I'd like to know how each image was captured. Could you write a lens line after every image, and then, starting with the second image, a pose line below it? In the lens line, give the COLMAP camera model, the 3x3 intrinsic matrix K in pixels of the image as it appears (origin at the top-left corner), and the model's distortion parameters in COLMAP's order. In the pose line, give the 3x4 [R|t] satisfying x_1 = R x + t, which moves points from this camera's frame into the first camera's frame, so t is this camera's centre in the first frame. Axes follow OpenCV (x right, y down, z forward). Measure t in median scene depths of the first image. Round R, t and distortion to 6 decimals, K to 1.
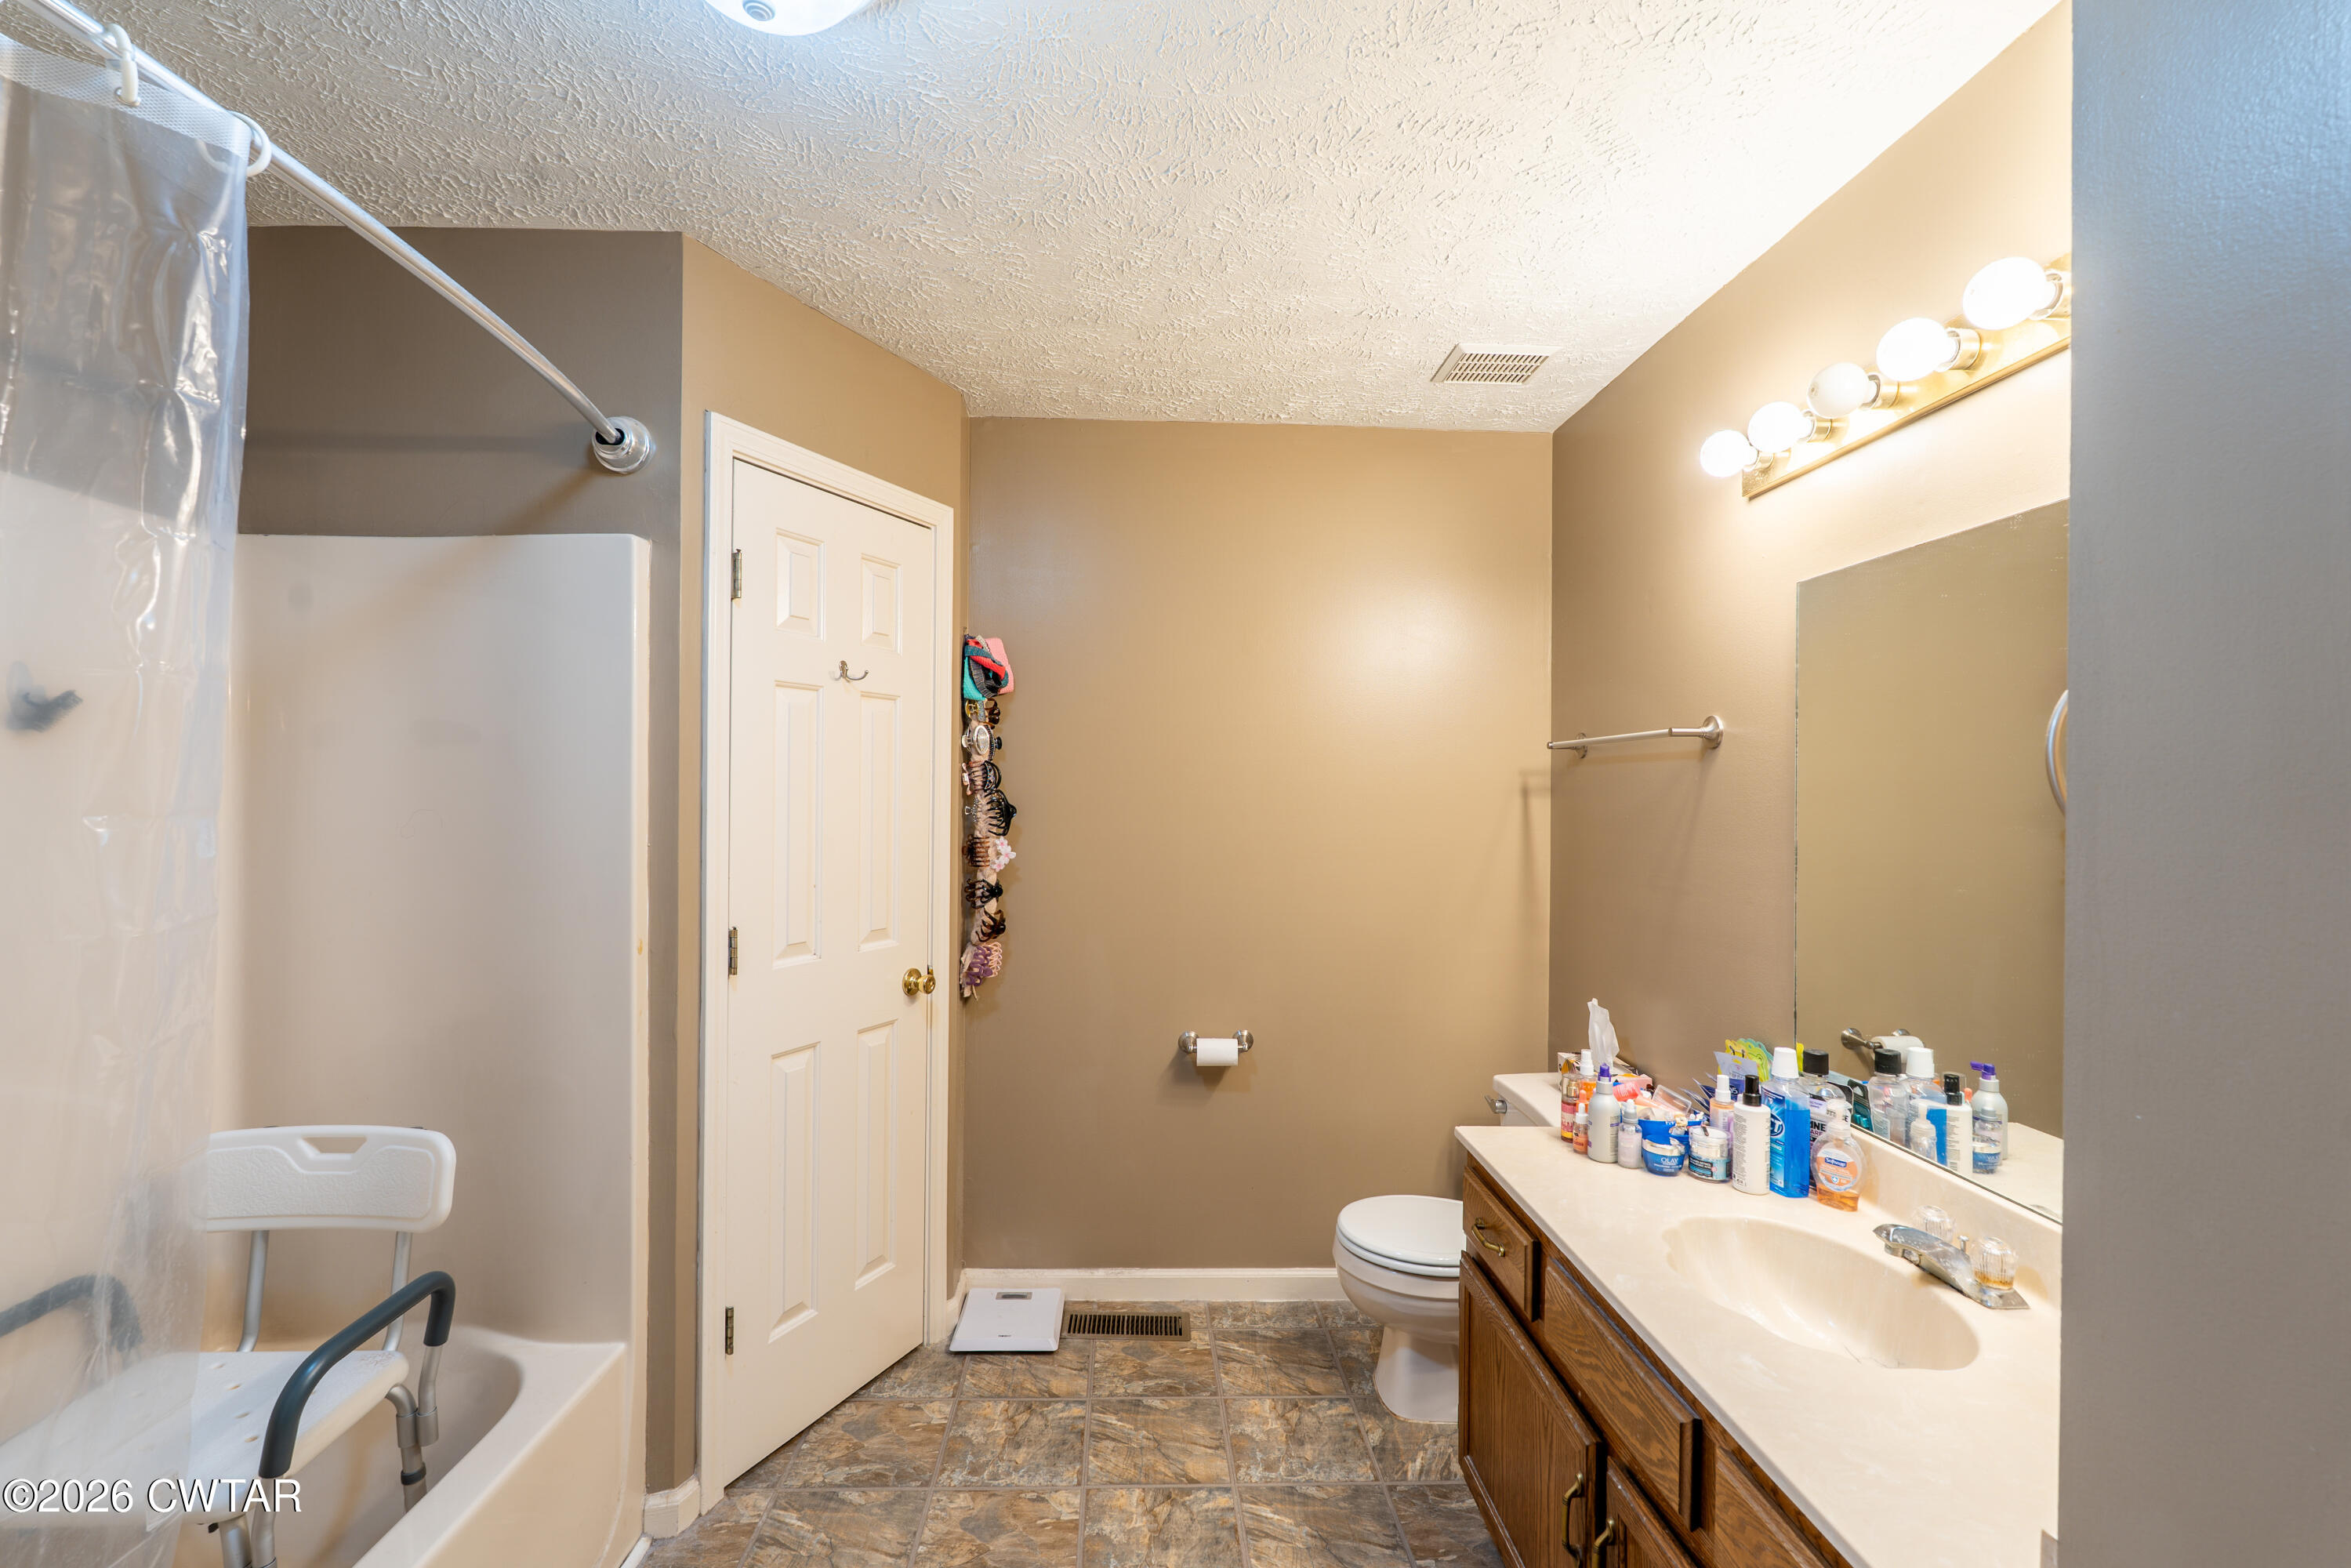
lens RADIAL K [[1033.8, 0, 1175.5], [0, 1033.8, 784.0], [0, 0, 1]] dist [-0.003168, 0.000280]
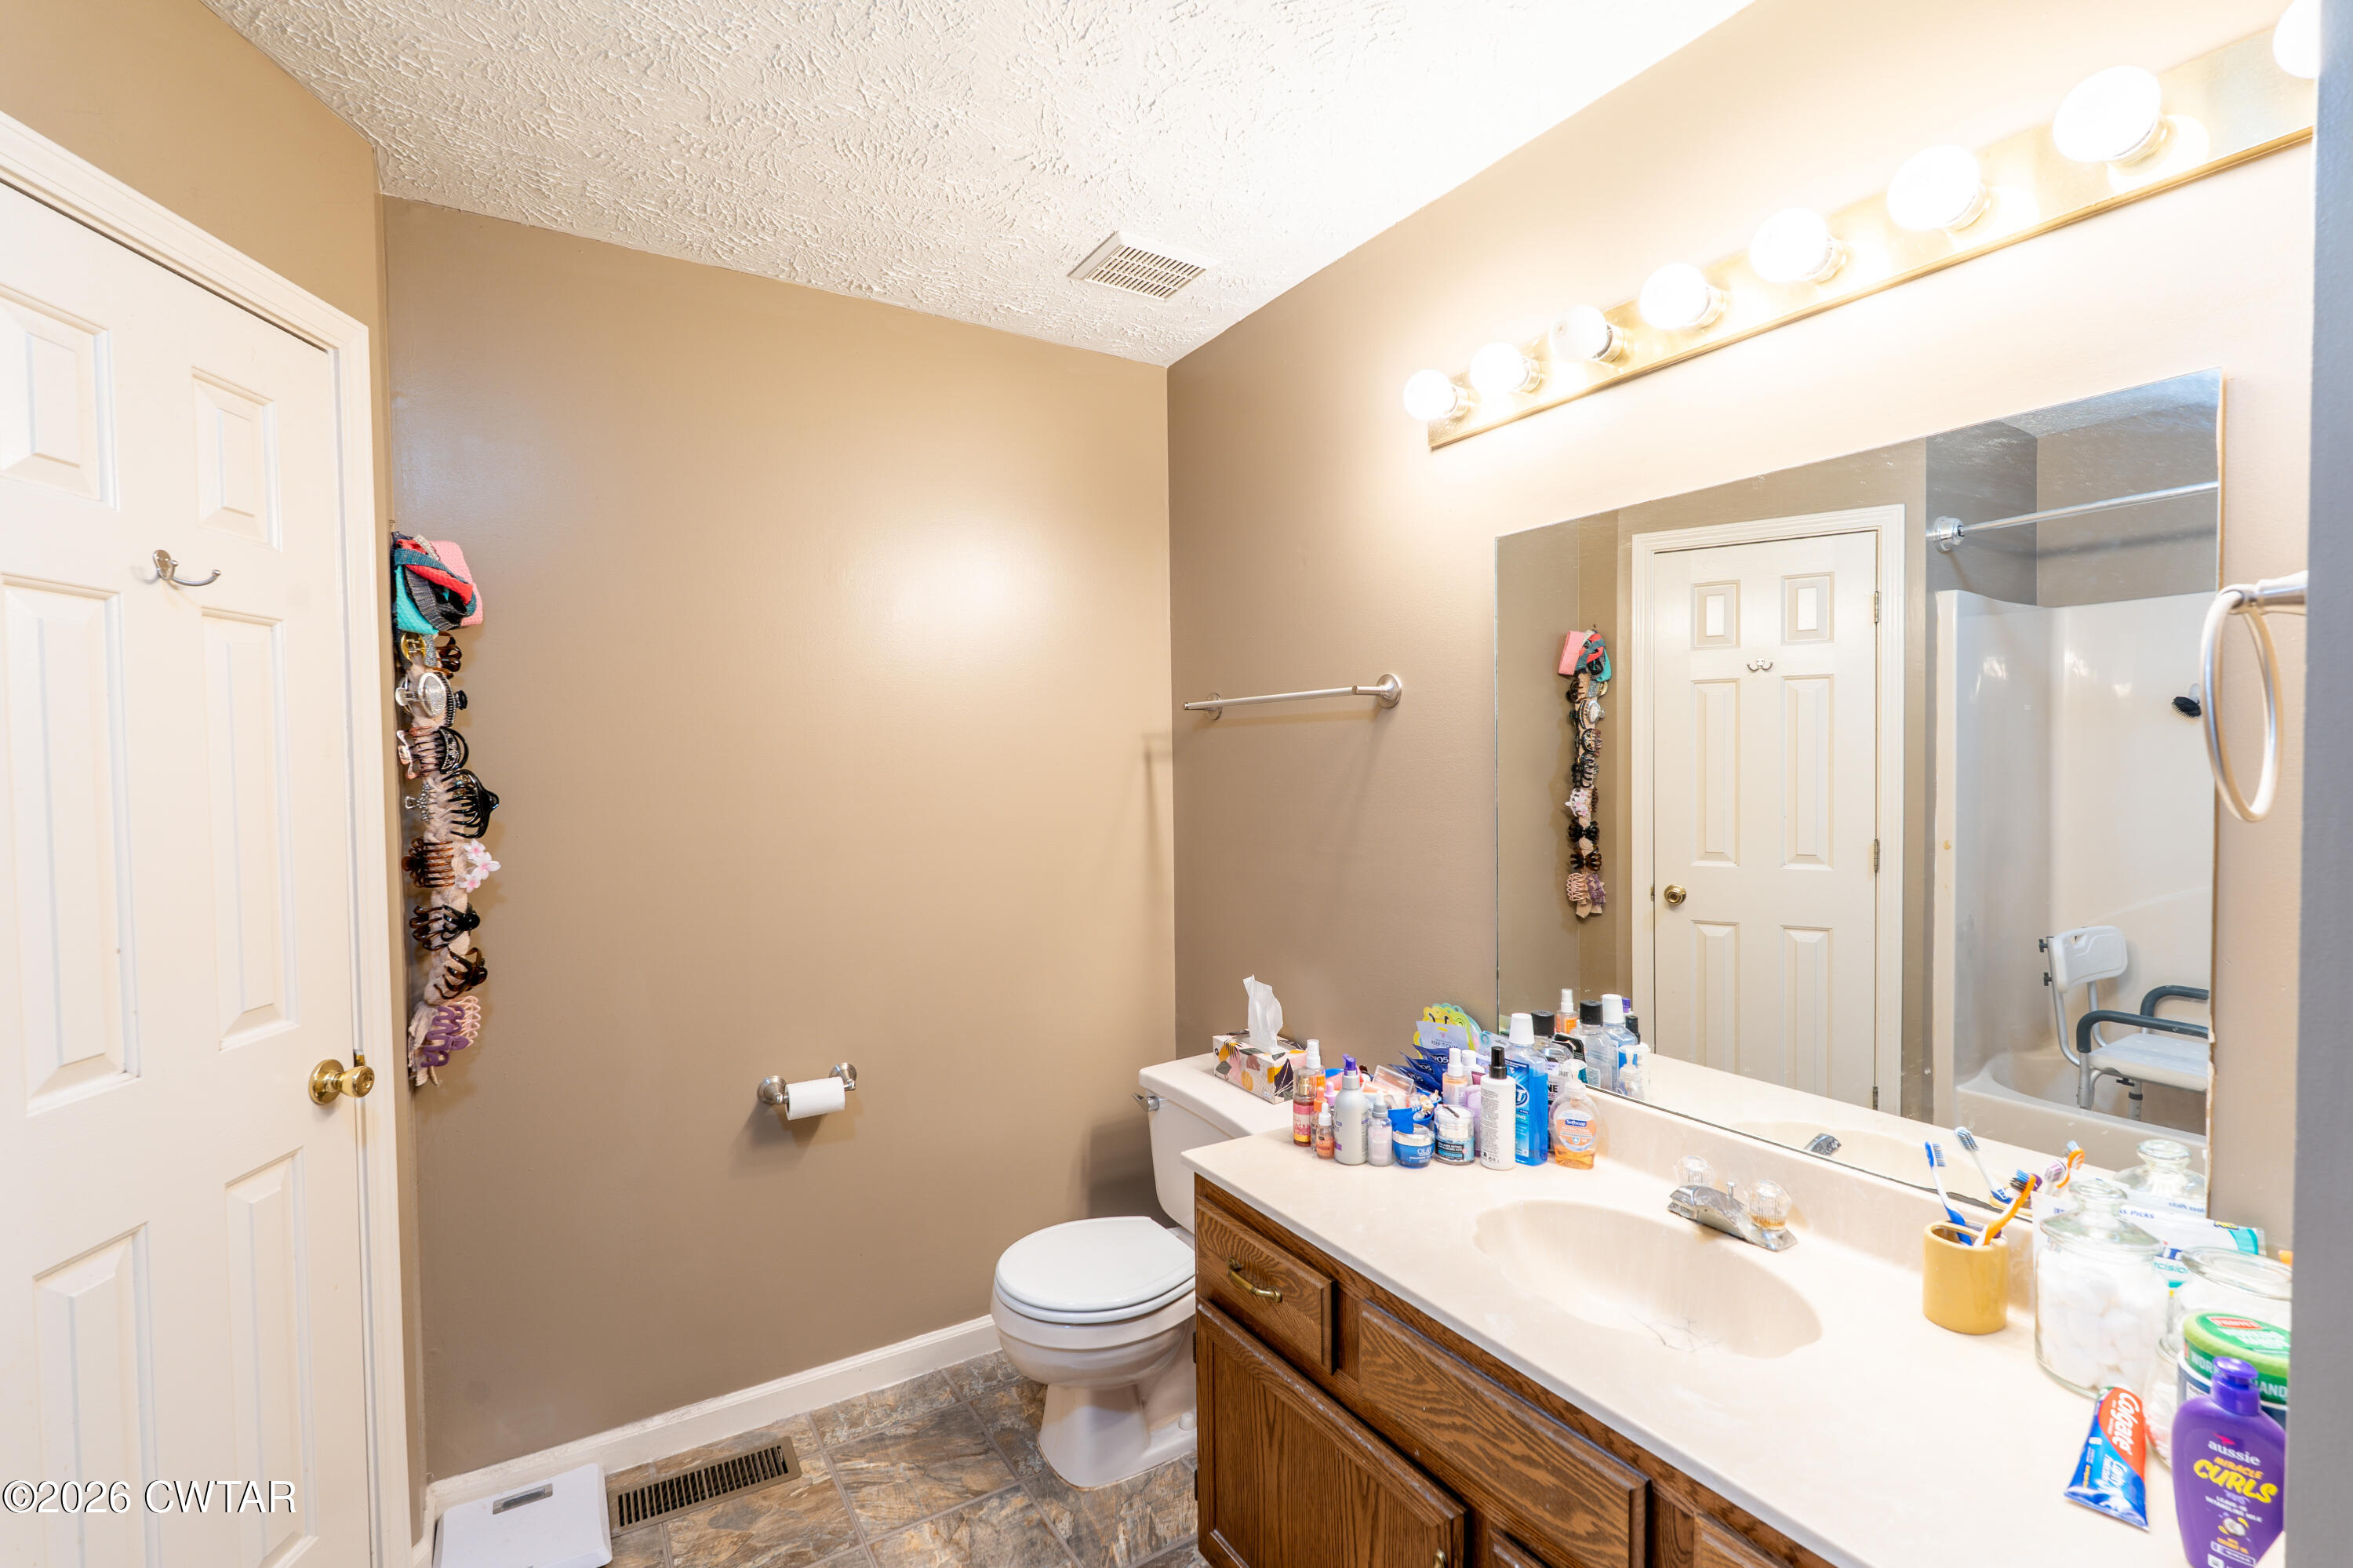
lens RADIAL K [[1034.7, 0, 1176.5], [0, 1034.7, 784.0], [0, 0, 1]] dist [-0.003168, 0.000280]
pose [[0.869873, -0.032938, 0.492174, -0.110870], [0.017807, 0.999215, 0.035399, -0.000748], [-0.492954, -0.022029, 0.869777, 0.212237]]
